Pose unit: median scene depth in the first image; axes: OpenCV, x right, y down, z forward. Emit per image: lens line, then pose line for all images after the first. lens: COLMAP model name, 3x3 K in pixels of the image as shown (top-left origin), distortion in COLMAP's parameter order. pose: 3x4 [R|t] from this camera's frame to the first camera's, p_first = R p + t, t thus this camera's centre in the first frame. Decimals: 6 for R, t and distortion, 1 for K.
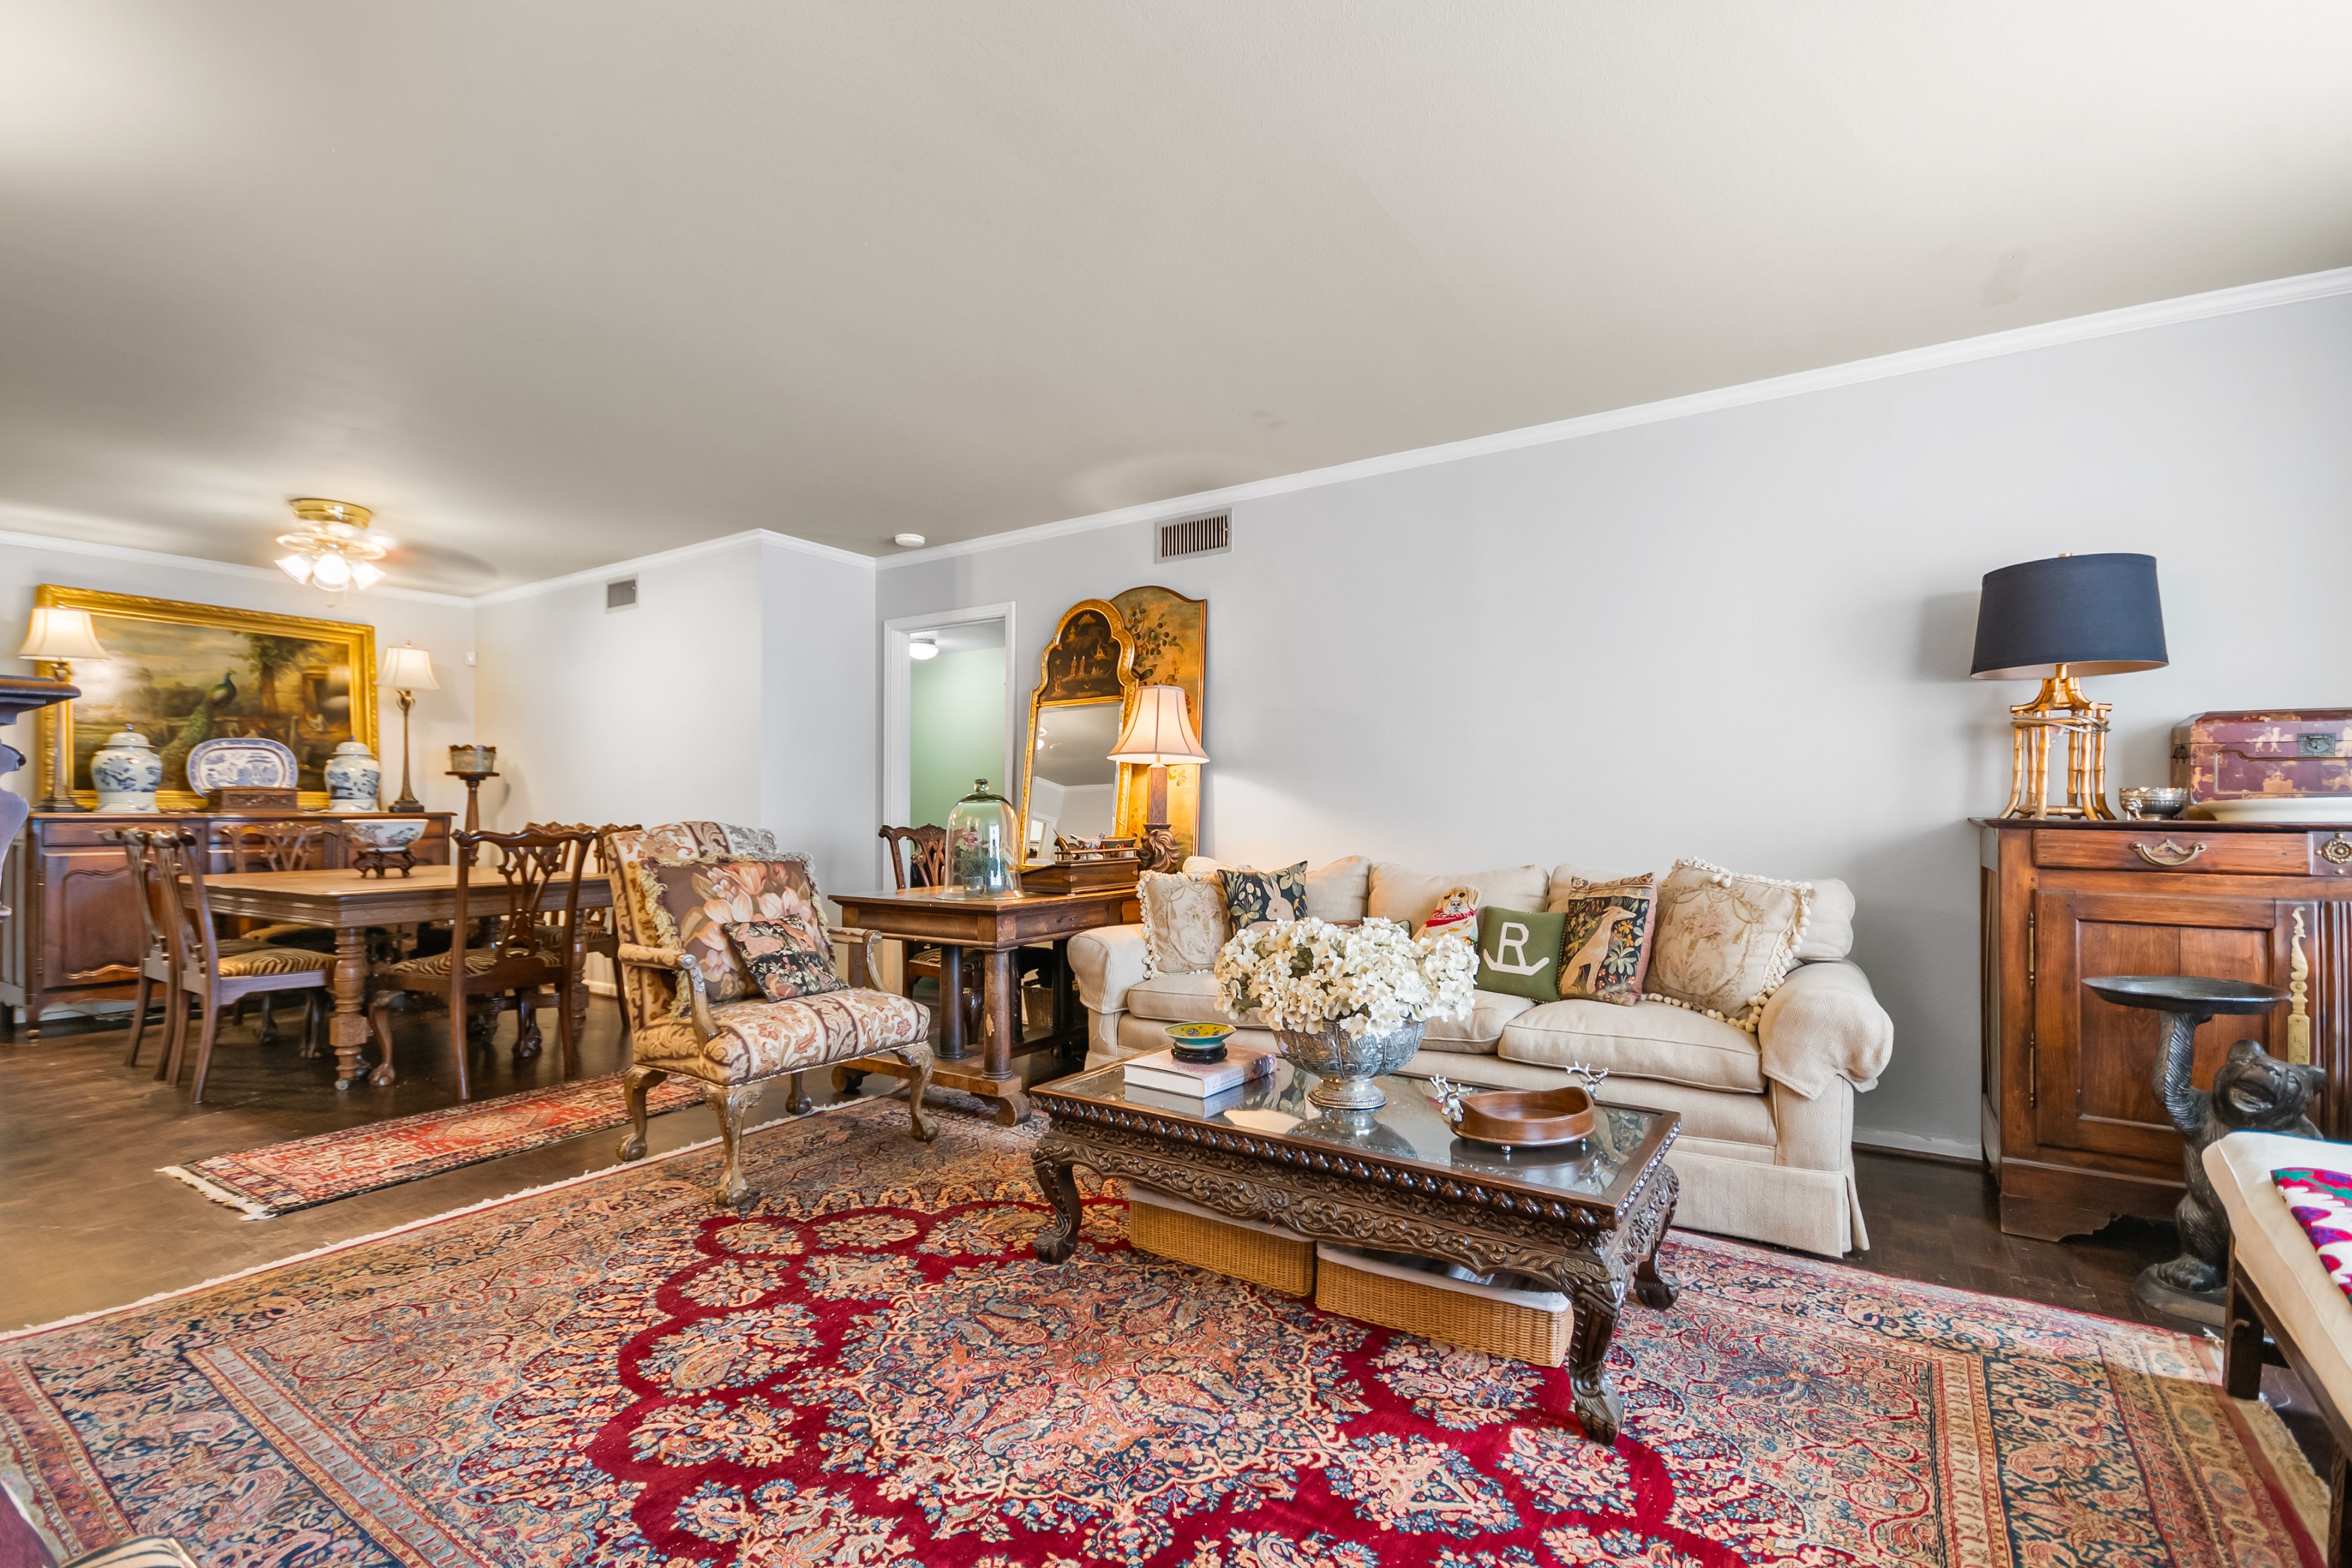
lens RADIAL K [[1042.7, 0, 1182.2], [0, 1042.7, 802.9], [0, 0, 1]] dist [0.017333, -0.015028]
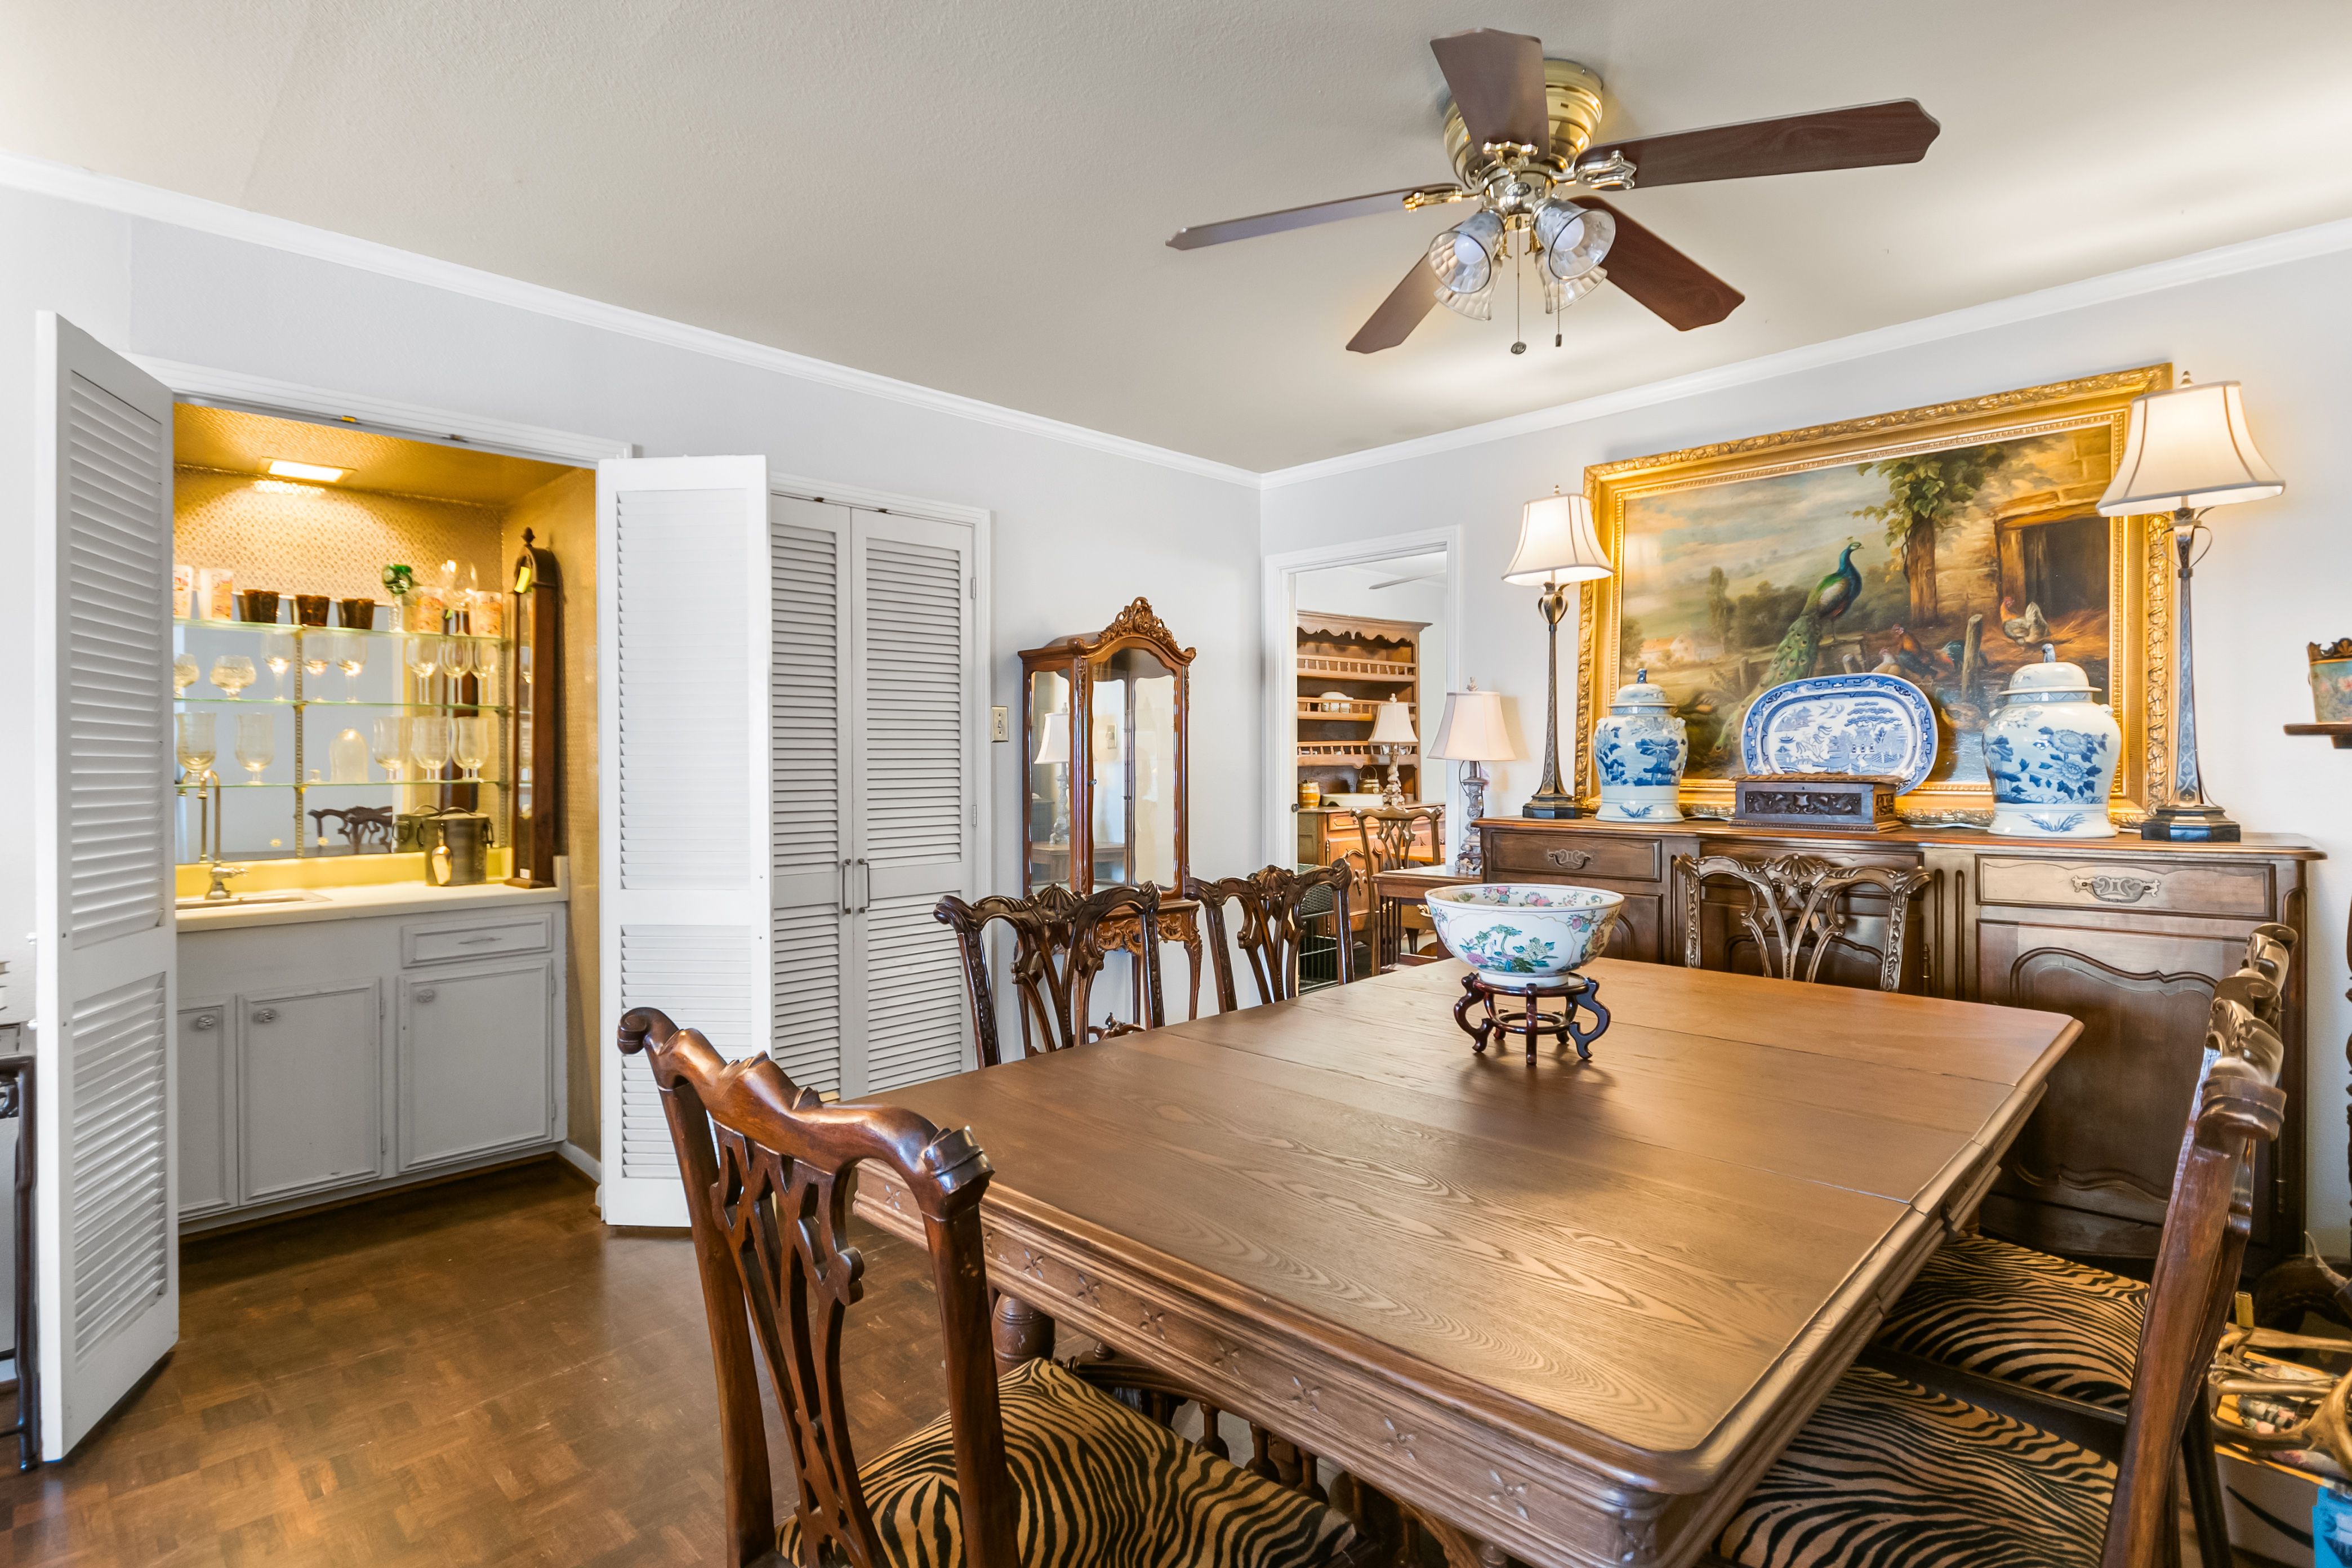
lens RADIAL K [[1152.0, 0, 1172.3], [0, 1152.0, 764.7], [0, 0, 1]] dist [0.023621, -0.015116]
pose [[-0.213153, 0.008140, -0.976985, -0.286920], [0.010519, 0.999926, 0.006036, -0.025599], [0.976962, -0.008990, -0.213223, 0.803397]]
